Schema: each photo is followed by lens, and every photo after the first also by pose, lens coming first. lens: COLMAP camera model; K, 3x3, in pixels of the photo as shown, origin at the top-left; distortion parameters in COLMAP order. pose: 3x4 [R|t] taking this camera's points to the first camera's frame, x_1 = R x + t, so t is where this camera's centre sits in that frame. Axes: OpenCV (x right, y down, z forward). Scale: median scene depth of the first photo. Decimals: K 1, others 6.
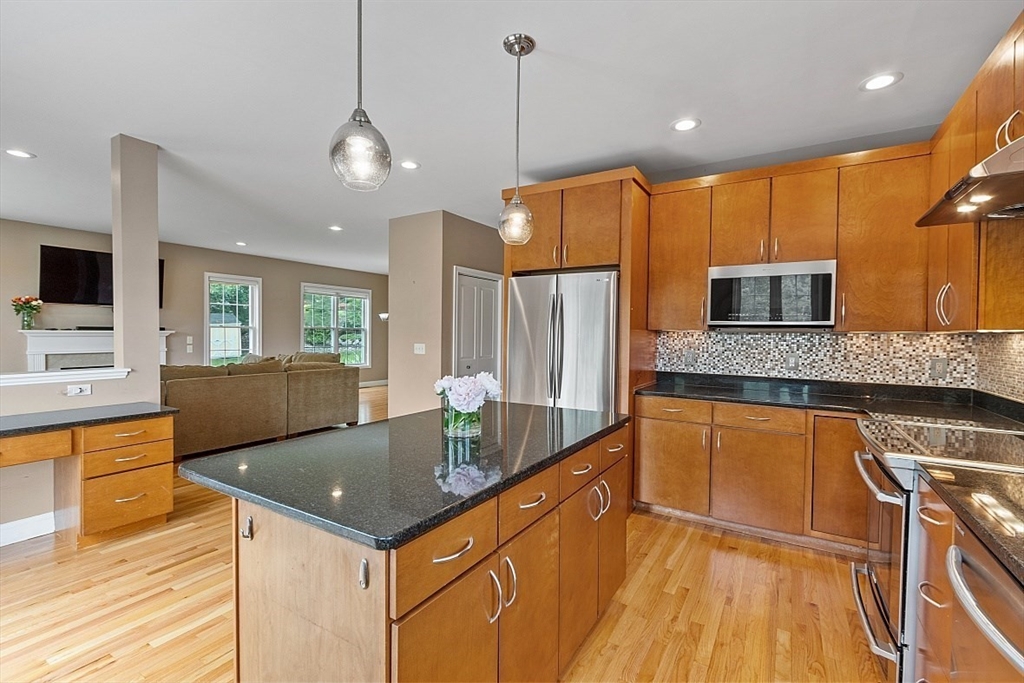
lens RADIAL K [[450.7, 0, 531.4], [0, 450.7, 341.4], [0, 0, 1]] dist [0.000100, -0.000534]
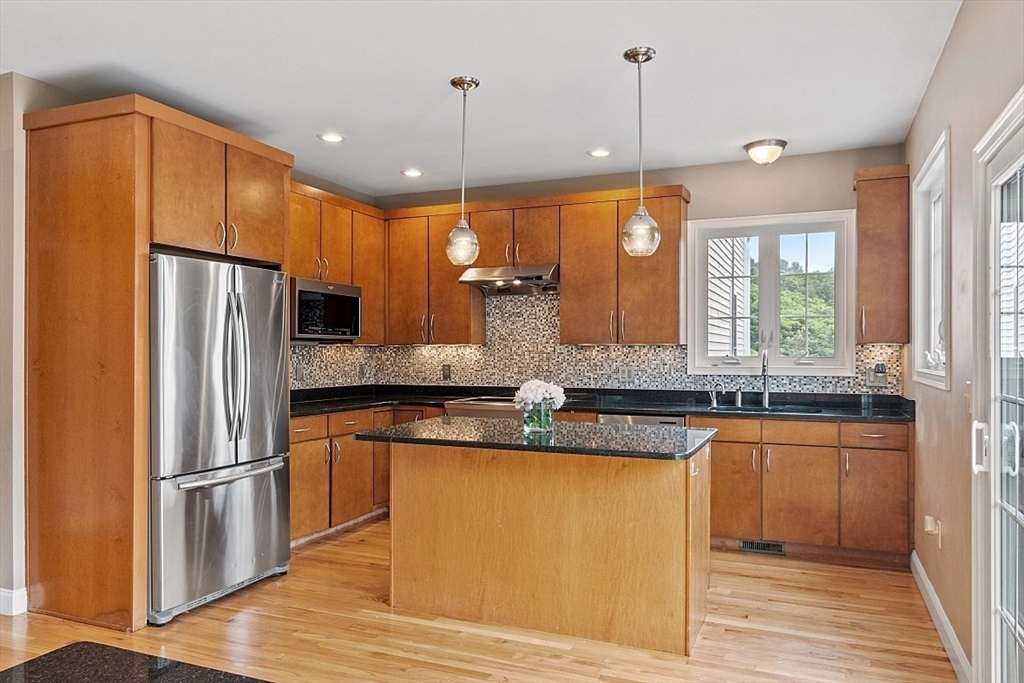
lens RADIAL K [[714.3, 0, 510.7], [0, 714.3, 349.0], [0, 0, 1]] dist [-0.000336, 0.001420]
pose [[-0.139319, -0.009216, 0.990205, -2.329642], [0.013255, 0.999850, 0.011171, -0.047668], [-0.990159, 0.014682, -0.139176, 1.524411]]
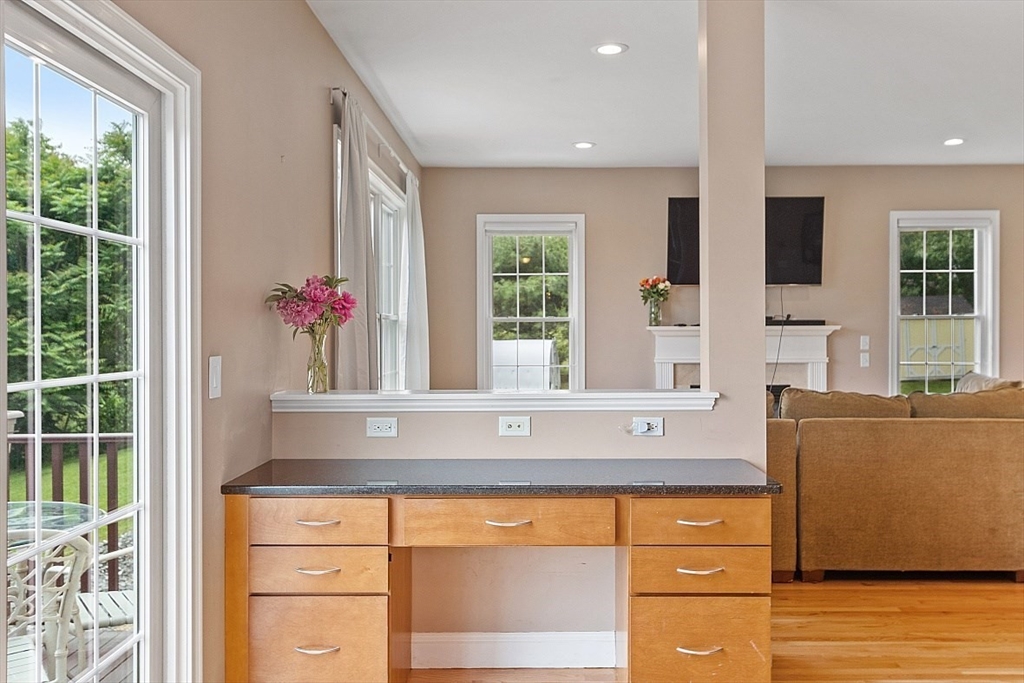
lens RADIAL K [[898.4, 0, 512.4], [0, 898.4, 336.2], [0, 0, 1]] dist [0.005140, -0.007008]
pose [[0.492405, -0.003588, -0.870359, -0.055849], [-0.009906, 0.999904, -0.009727, 0.003952], [0.870310, 0.013411, 0.492322, 0.153824]]
